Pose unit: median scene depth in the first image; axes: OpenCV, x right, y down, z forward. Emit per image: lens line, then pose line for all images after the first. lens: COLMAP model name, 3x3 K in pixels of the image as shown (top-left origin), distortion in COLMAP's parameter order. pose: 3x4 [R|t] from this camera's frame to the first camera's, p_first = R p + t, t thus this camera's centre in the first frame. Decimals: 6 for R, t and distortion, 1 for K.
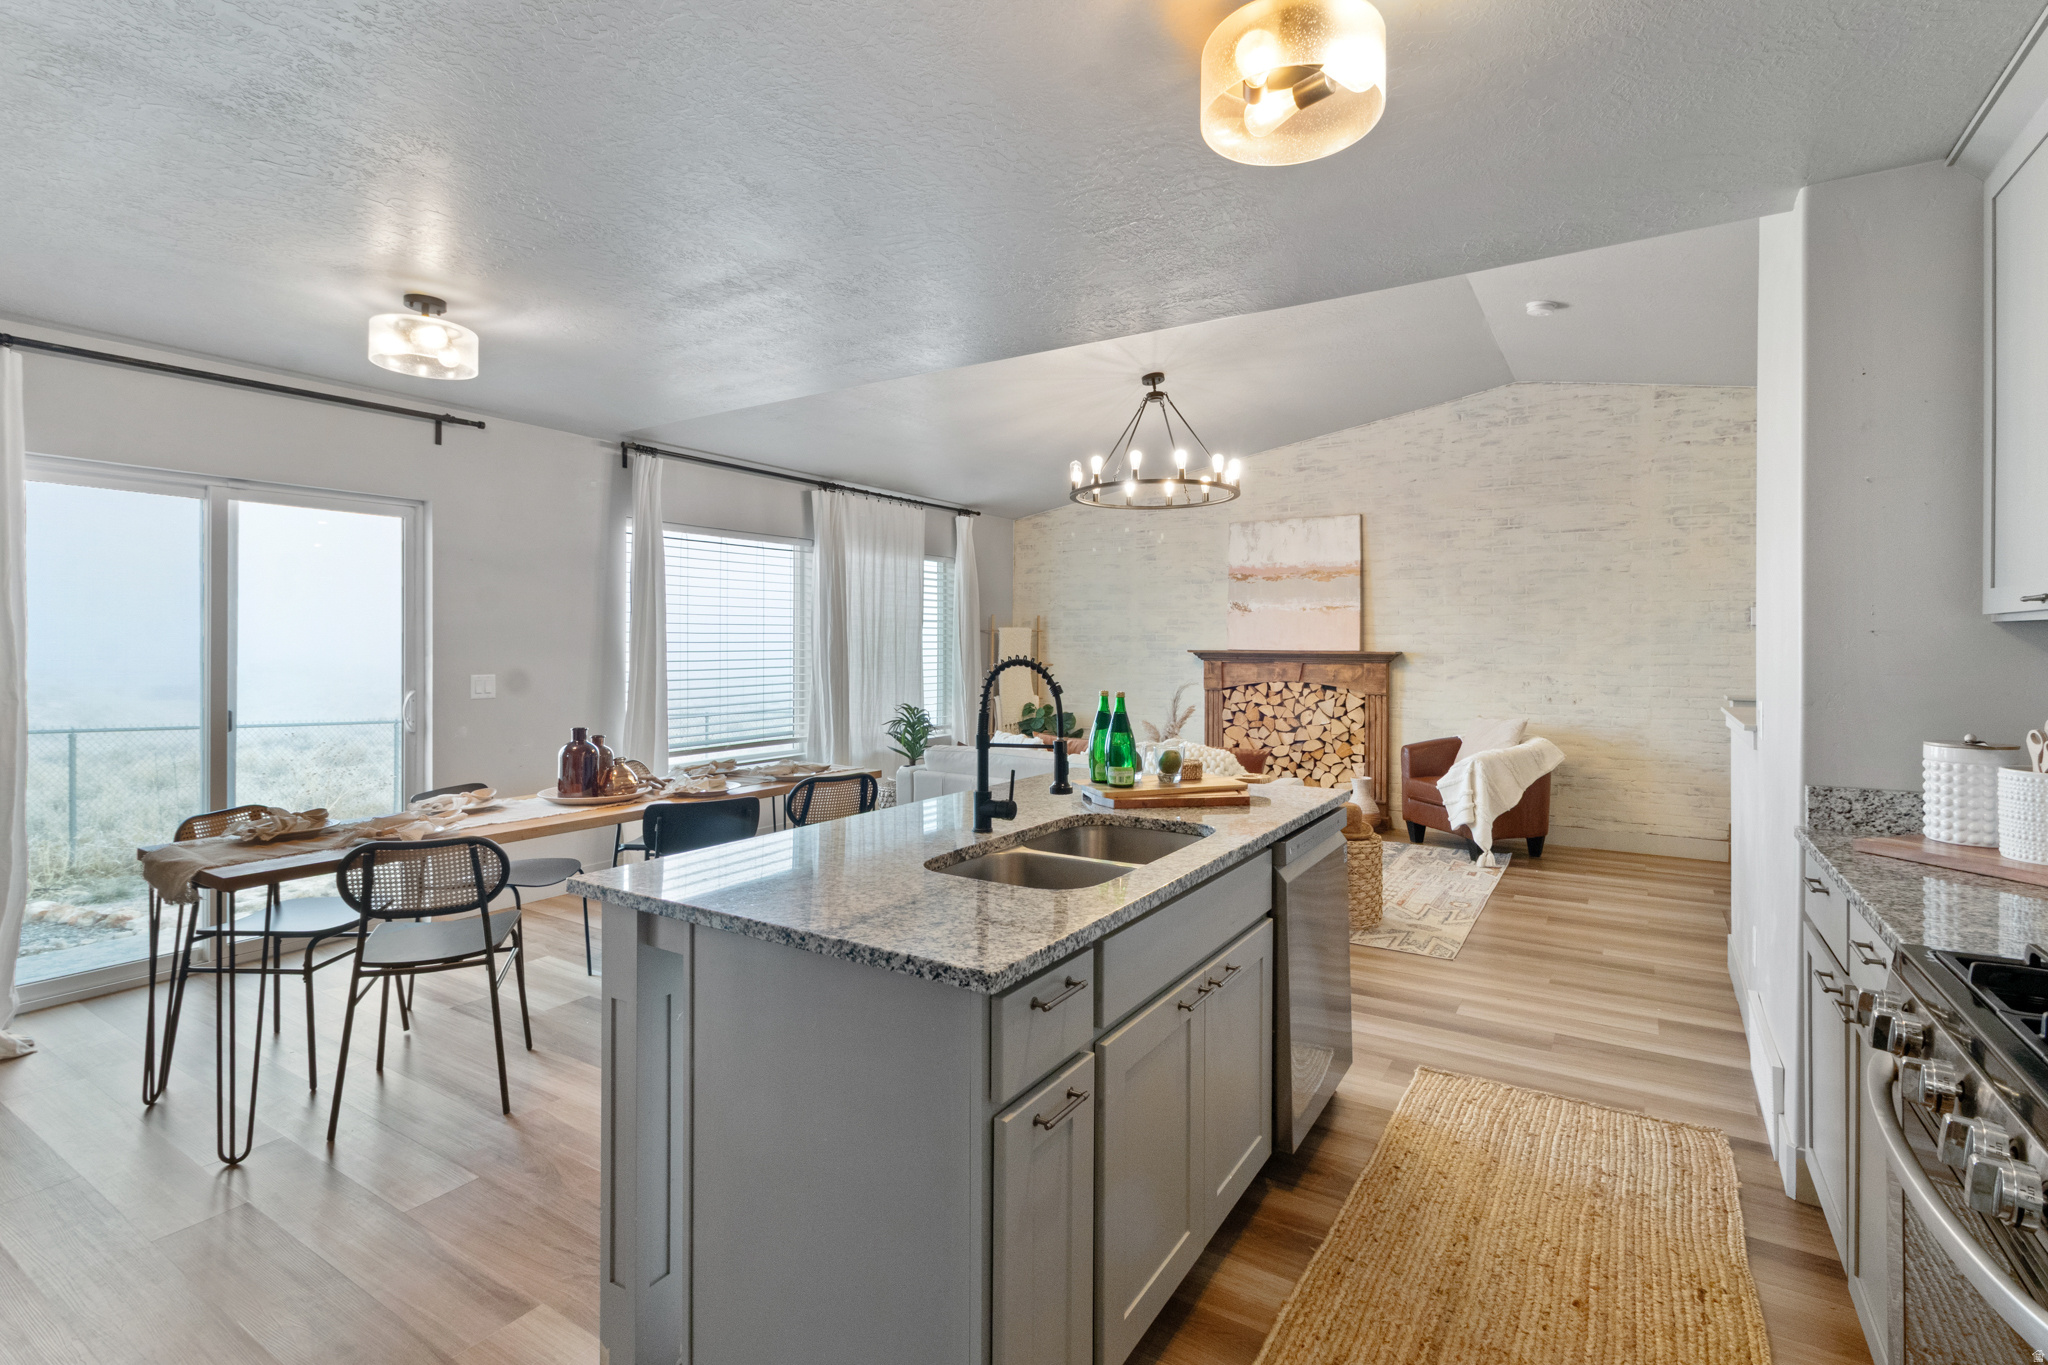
lens RADIAL K [[958.9, 0, 1033.8], [0, 958.9, 639.4], [0, 0, 1]] dist [0.000431, 0.001582]
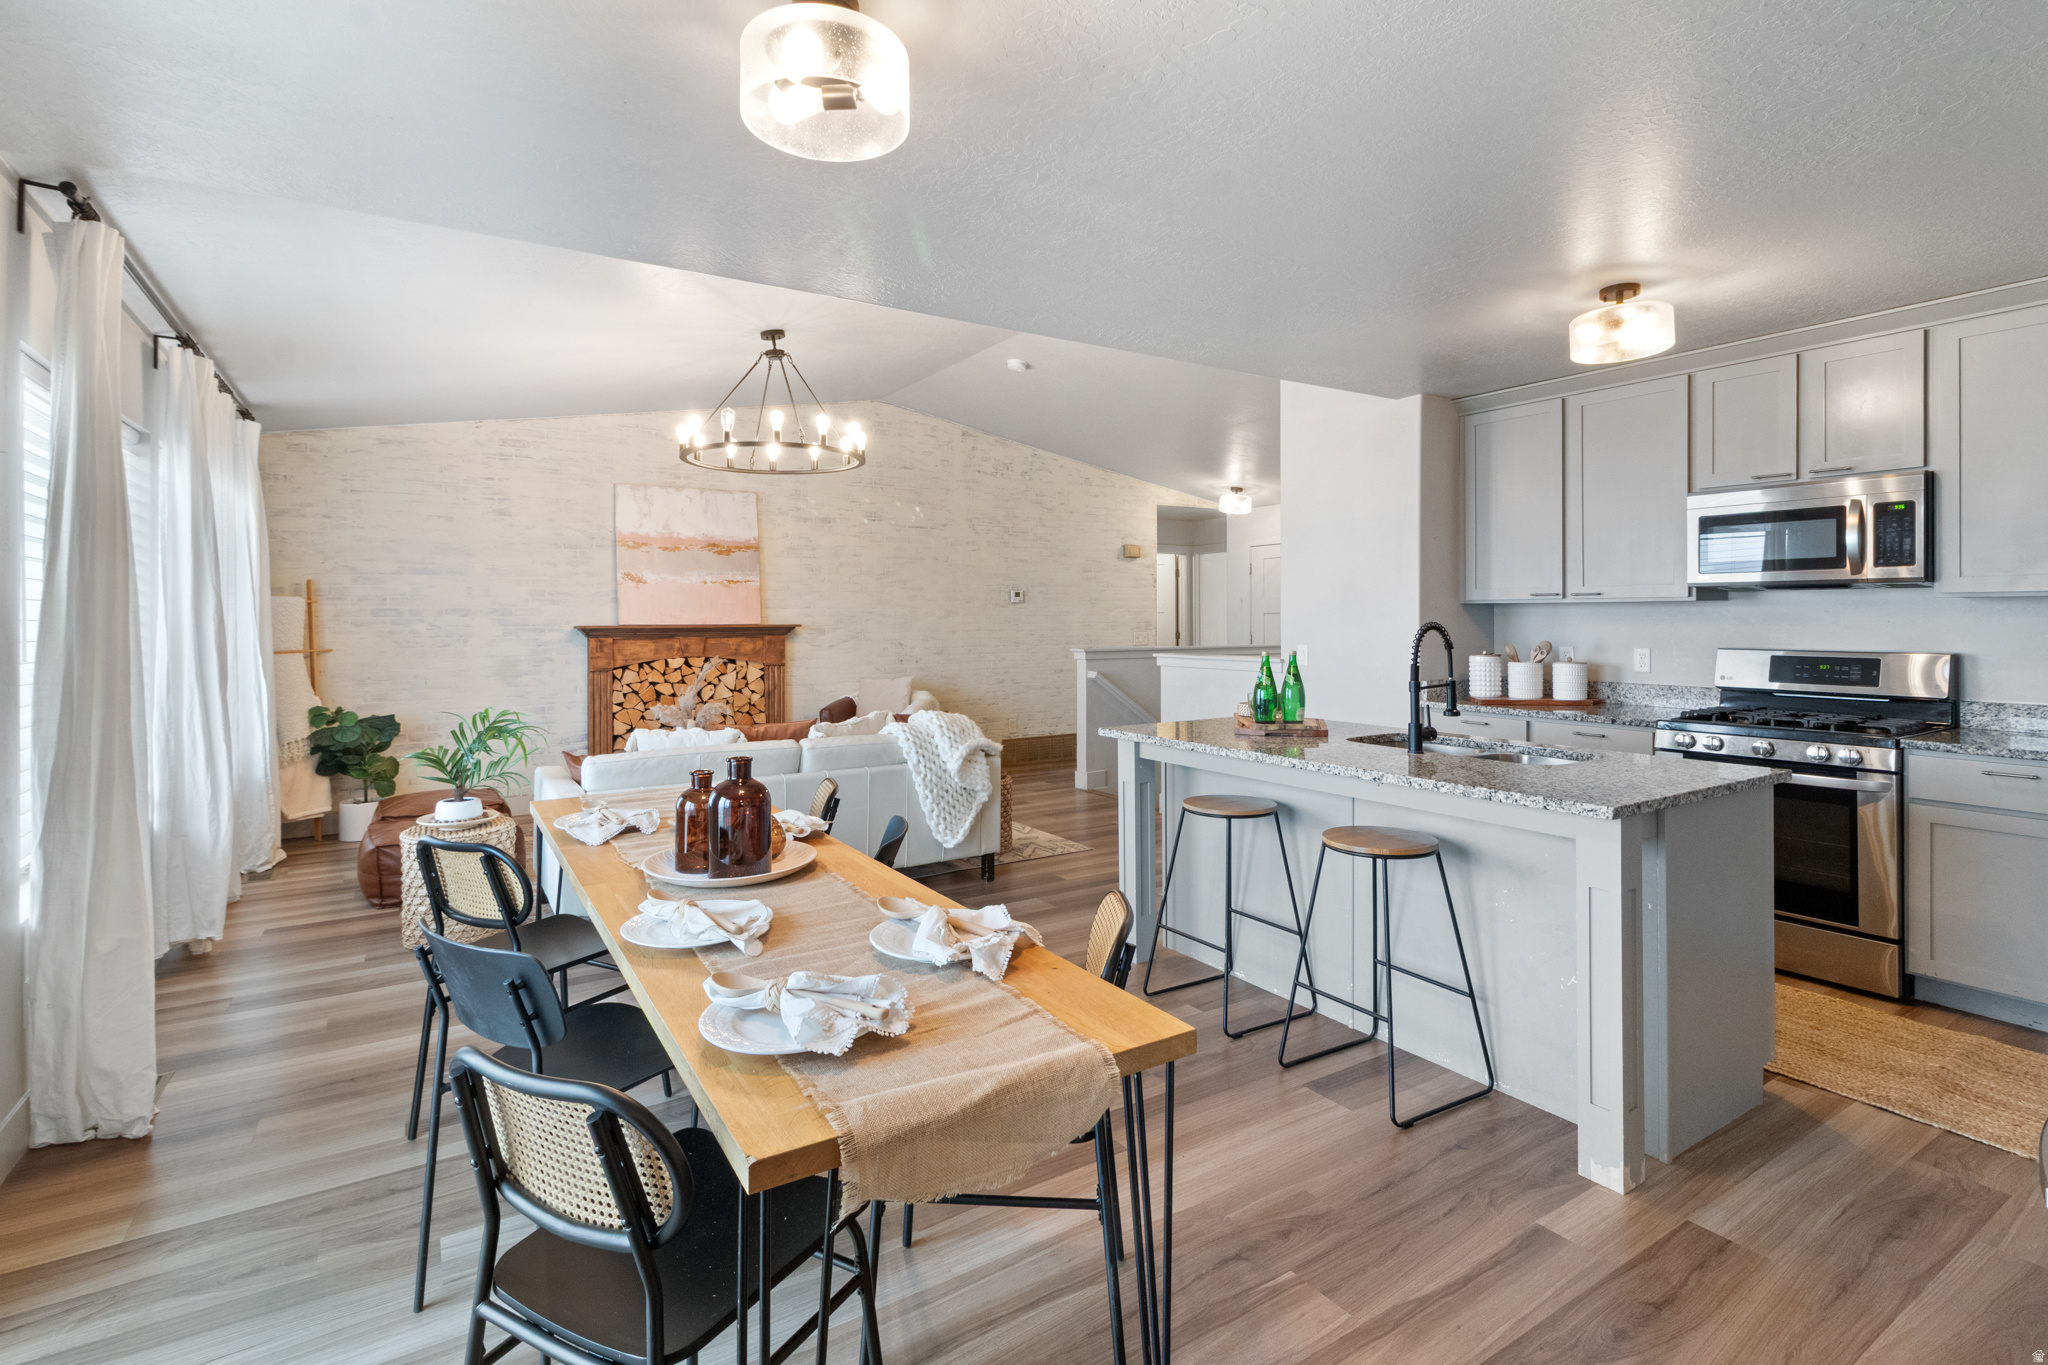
lens RADIAL K [[958.9, 0, 1034.2], [0, 958.9, 612.2], [0, 0, 1]] dist [0.000431, 0.001582]
pose [[0.427022, -0.001565, 0.904240, -0.461042], [0.002700, 0.999996, 0.000456, -0.000542], [-0.904237, 0.002247, 0.427025, 0.277730]]
